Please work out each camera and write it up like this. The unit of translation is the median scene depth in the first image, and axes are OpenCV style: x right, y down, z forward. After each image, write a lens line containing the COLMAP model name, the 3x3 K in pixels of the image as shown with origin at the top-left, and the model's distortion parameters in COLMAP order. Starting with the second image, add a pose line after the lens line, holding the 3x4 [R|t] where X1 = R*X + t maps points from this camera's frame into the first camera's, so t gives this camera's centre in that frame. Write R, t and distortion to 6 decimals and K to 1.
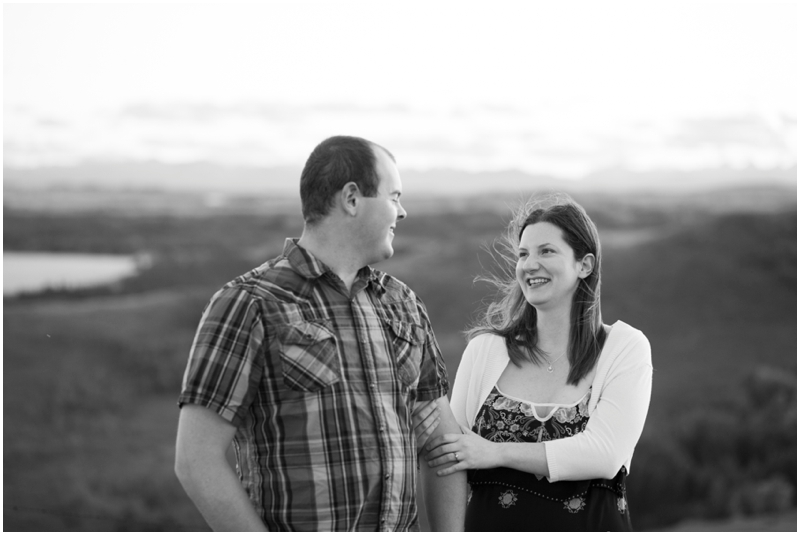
lens RADIAL K [[1970.0, 0, 400.0], [0, 1970.0, 267.5], [0, 0, 1]] dist [0.002354, -0.224177]
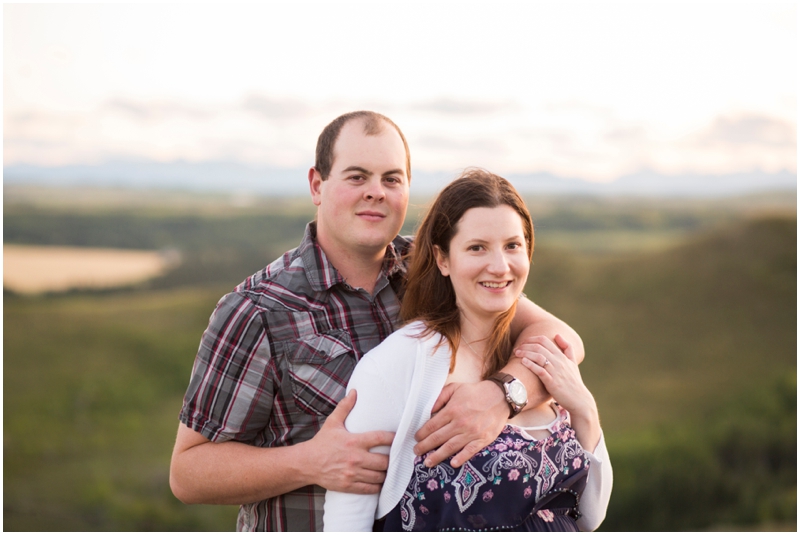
lens RADIAL K [[1924.1, 0, 400.0], [0, 1924.1, 267.5], [0, 0, 1]] dist [0.050528, -0.092522]
pose [[0.999870, 0.007956, -0.014014, -0.001454], [-0.007951, 0.999968, 0.000392, -0.002257], [0.014017, -0.000280, 0.999902, 0.152911]]
